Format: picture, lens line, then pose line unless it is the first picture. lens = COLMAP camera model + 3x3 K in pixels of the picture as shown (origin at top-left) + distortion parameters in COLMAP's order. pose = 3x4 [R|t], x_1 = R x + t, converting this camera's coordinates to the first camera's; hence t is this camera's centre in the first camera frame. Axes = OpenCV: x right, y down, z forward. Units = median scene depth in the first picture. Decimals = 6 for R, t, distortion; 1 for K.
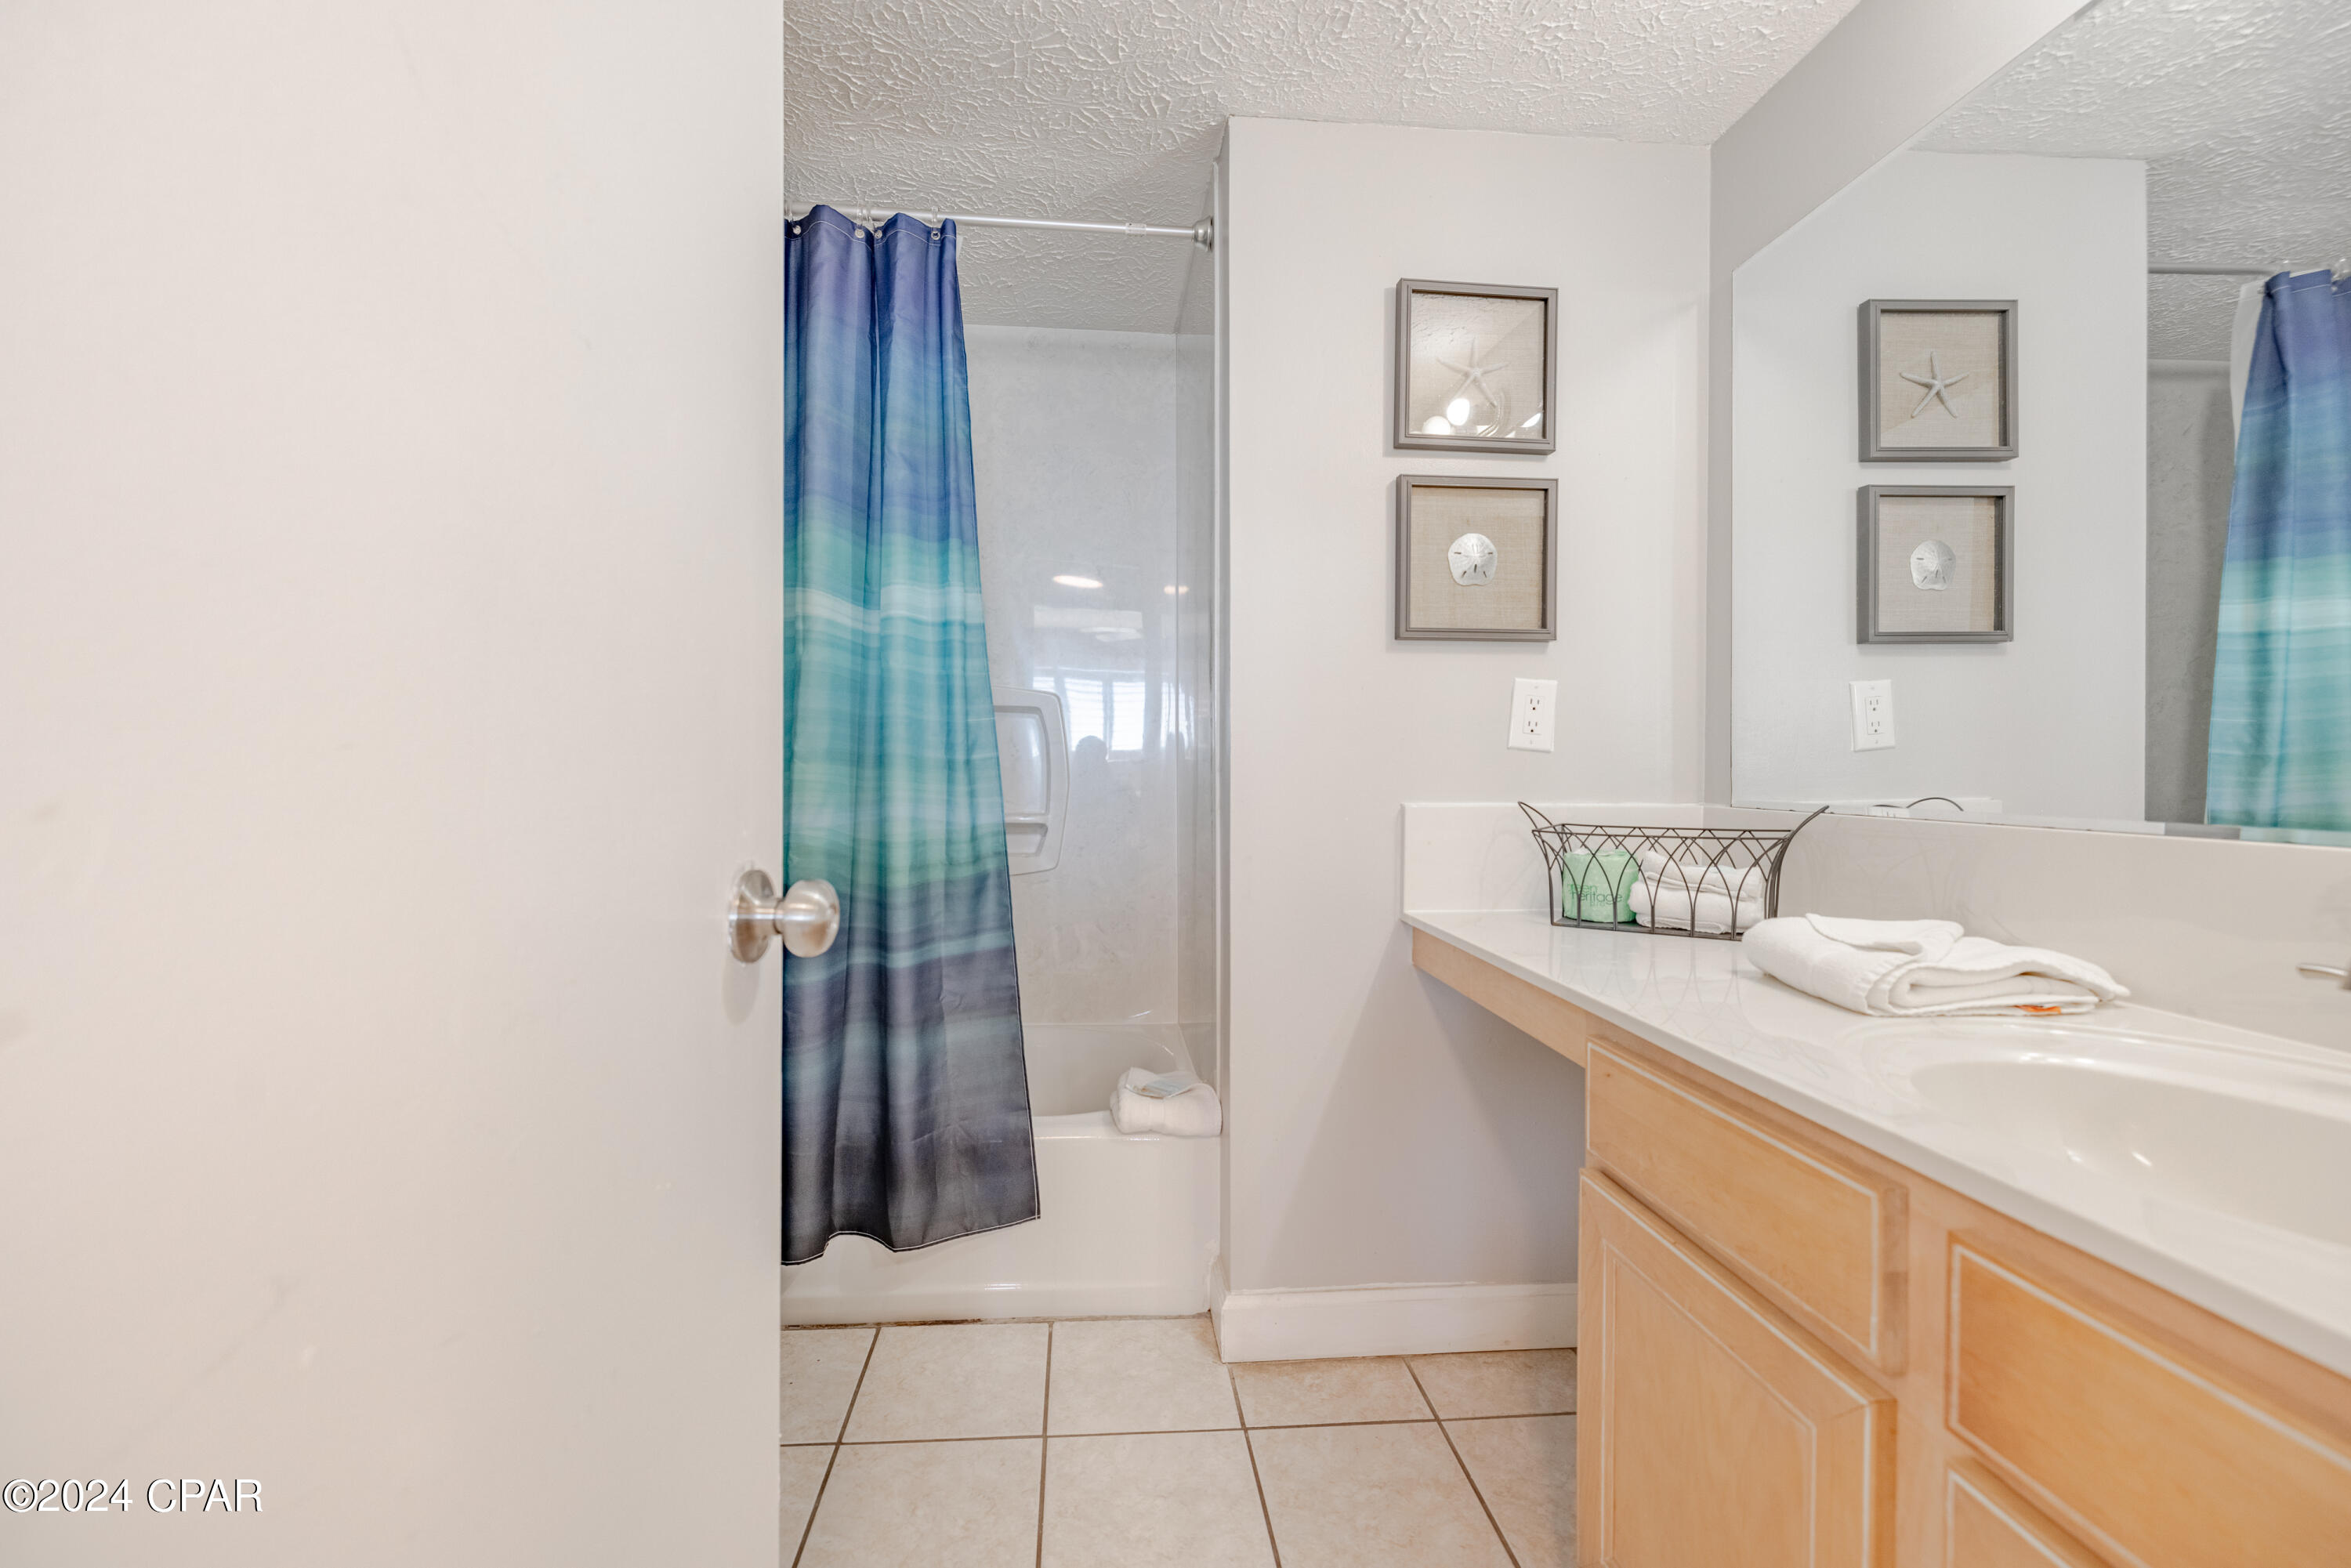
lens RADIAL K [[1029.4, 0, 1157.9], [0, 1029.4, 759.2], [0, 0, 1]] dist [0.021078, -0.000195]
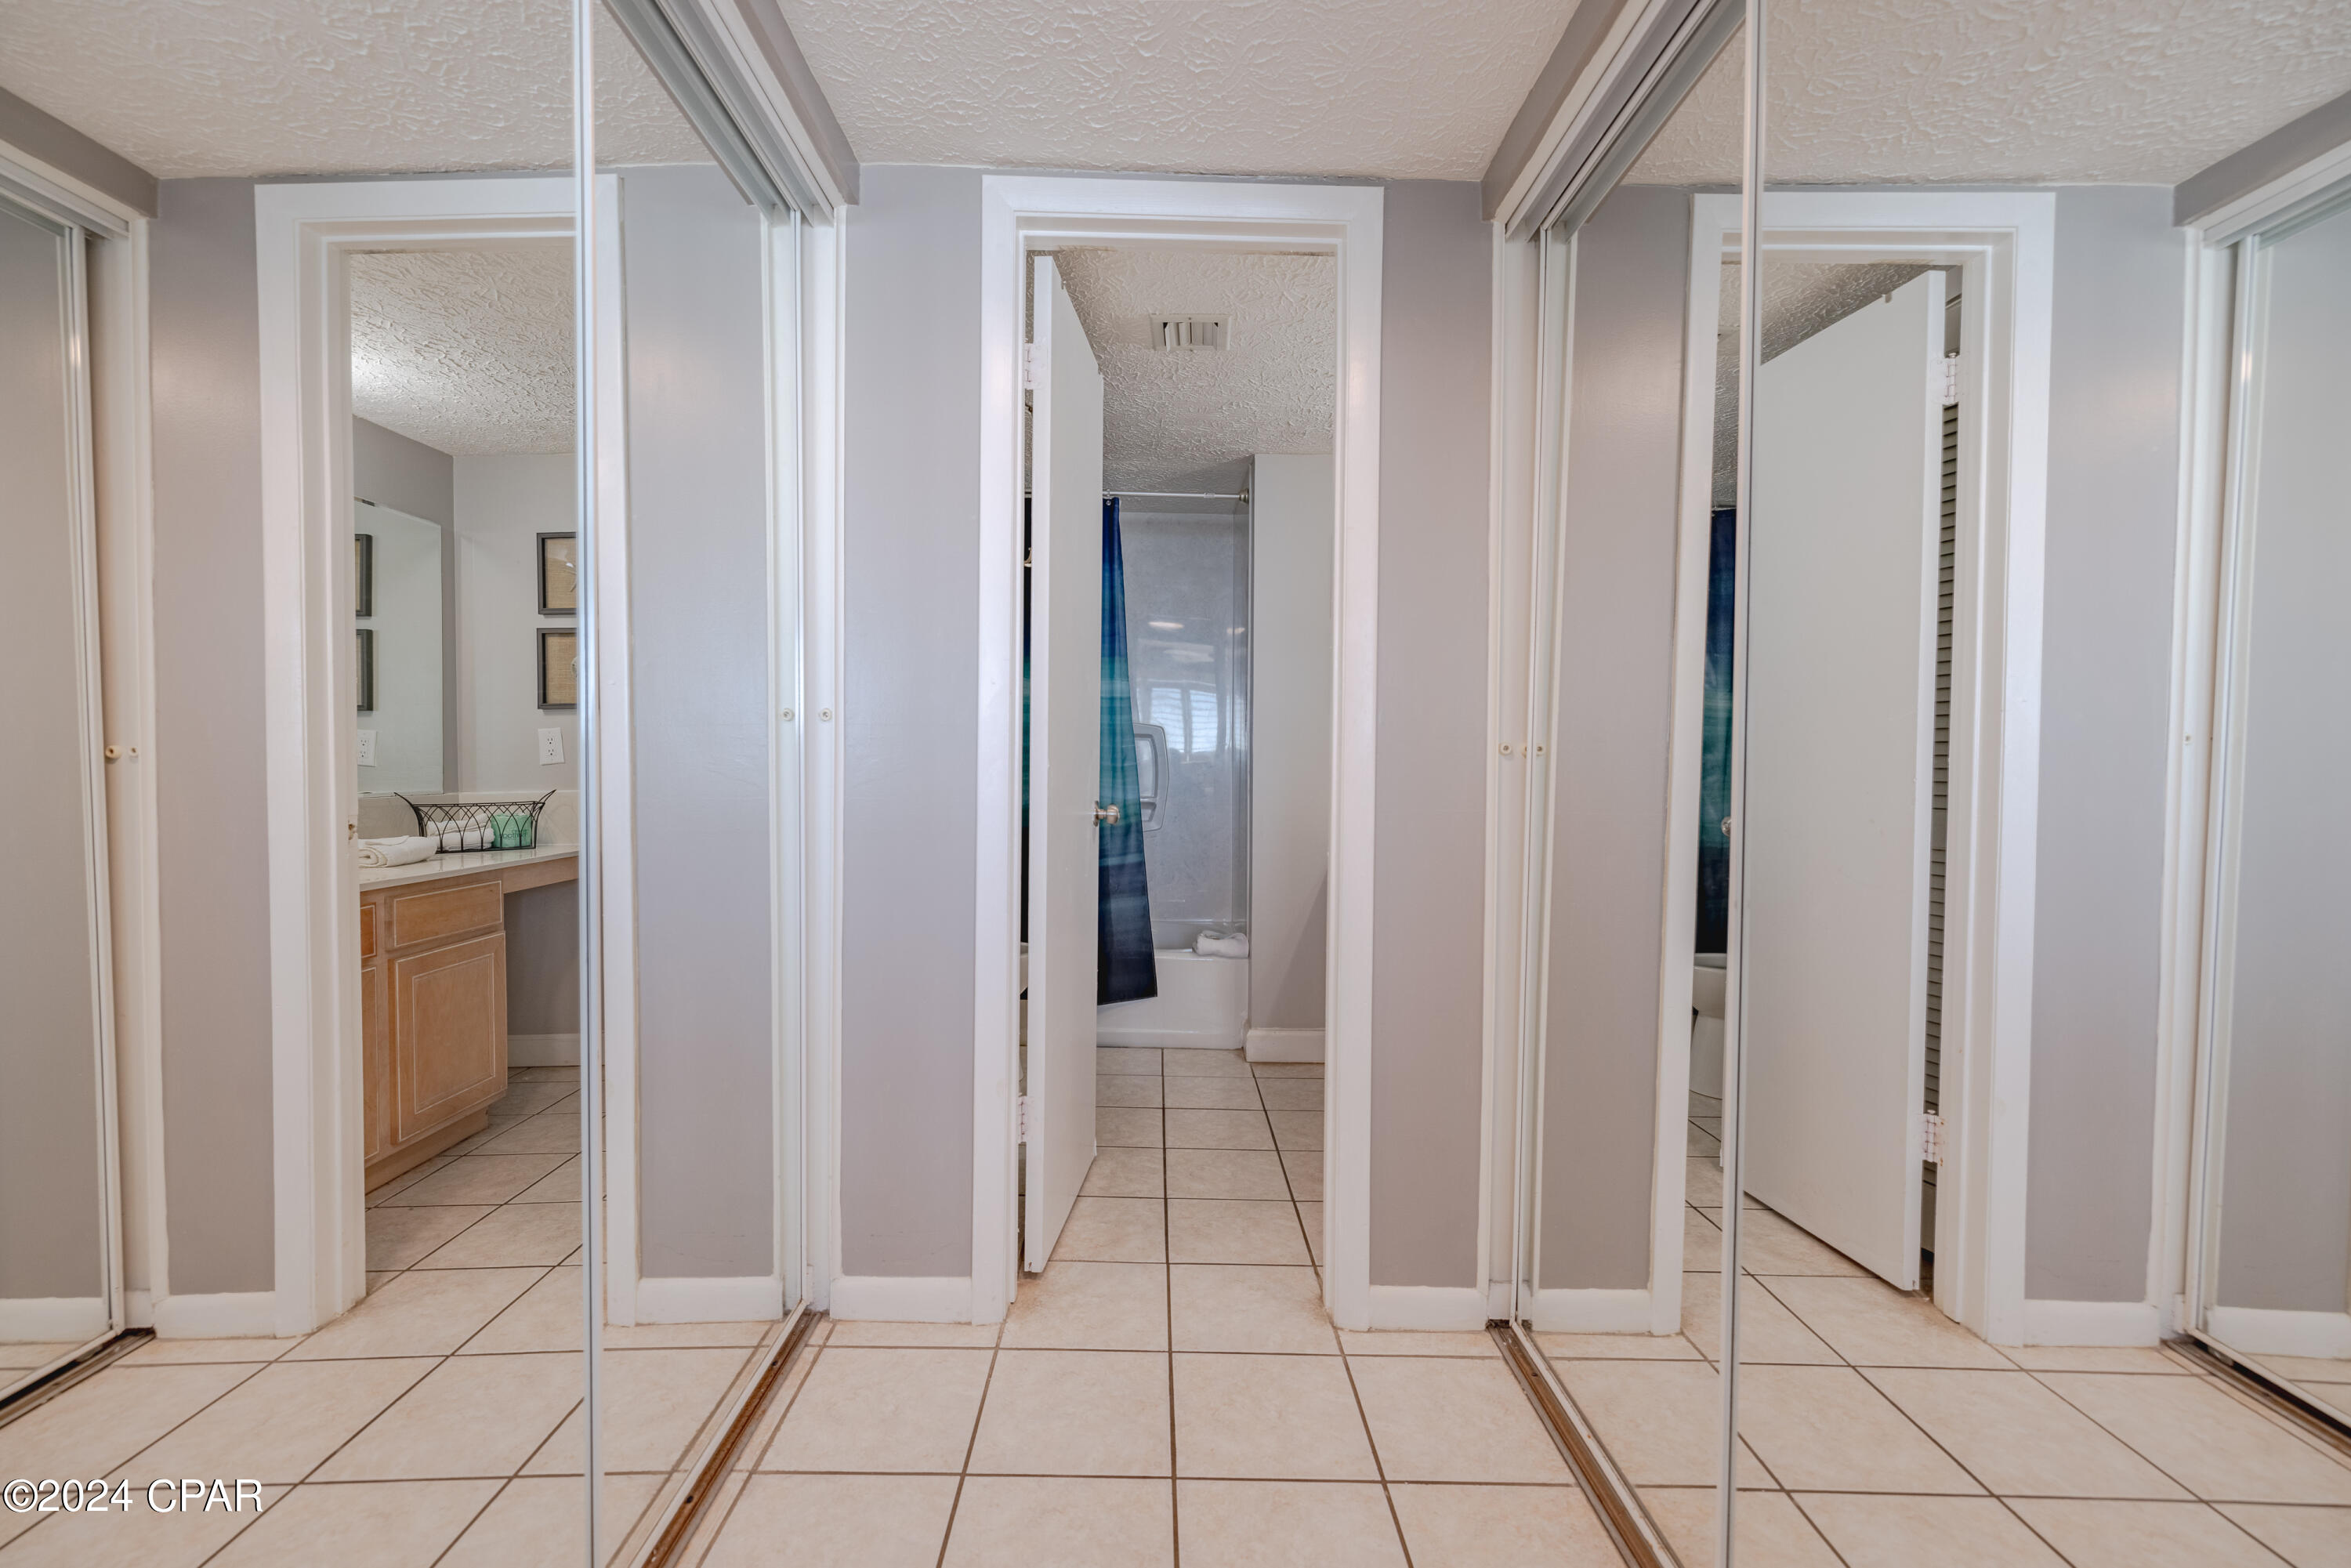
lens RADIAL K [[995.0, 0, 1182.7], [0, 995.0, 785.2], [0, 0, 1]] dist [0.000806, -0.000703]
pose [[0.998764, 0.008487, -0.048969, 0.025208], [-0.007152, 0.999600, 0.027360, -0.016741], [0.049182, -0.026976, 0.998425, -0.895802]]
